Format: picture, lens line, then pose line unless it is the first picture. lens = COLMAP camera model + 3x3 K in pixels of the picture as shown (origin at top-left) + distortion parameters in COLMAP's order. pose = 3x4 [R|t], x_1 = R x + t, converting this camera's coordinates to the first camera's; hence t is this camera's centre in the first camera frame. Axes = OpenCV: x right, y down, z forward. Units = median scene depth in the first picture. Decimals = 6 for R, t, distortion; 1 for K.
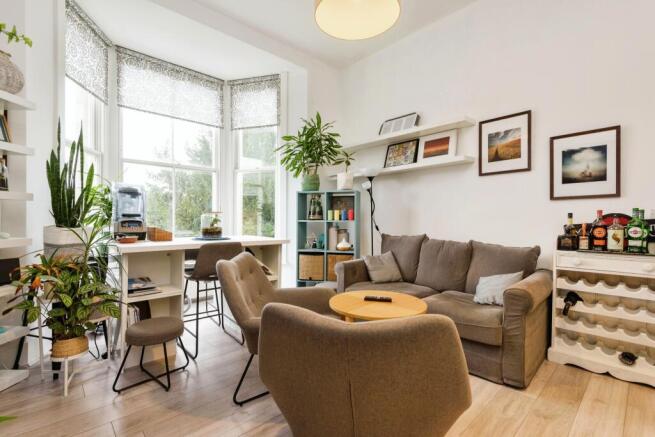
lens RADIAL K [[298.5, 0, 325.3], [0, 298.5, 220.5], [0, 0, 1]] dist [-0.000558, -0.000183]
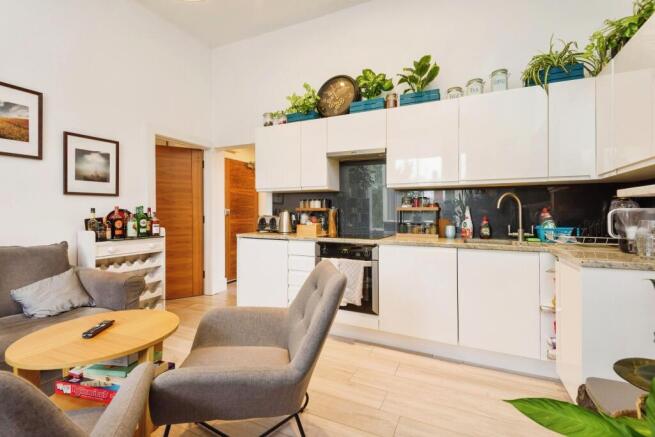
lens RADIAL K [[298.5, 0, 325.9], [0, 298.5, 214.1], [0, 0, 1]] dist [-0.000558, -0.000183]
pose [[-0.366285, 0.003358, 0.930497, -0.519239], [0.008940, 0.999960, -0.000090, 0.005405], [-0.930460, 0.008285, -0.366301, 0.589825]]
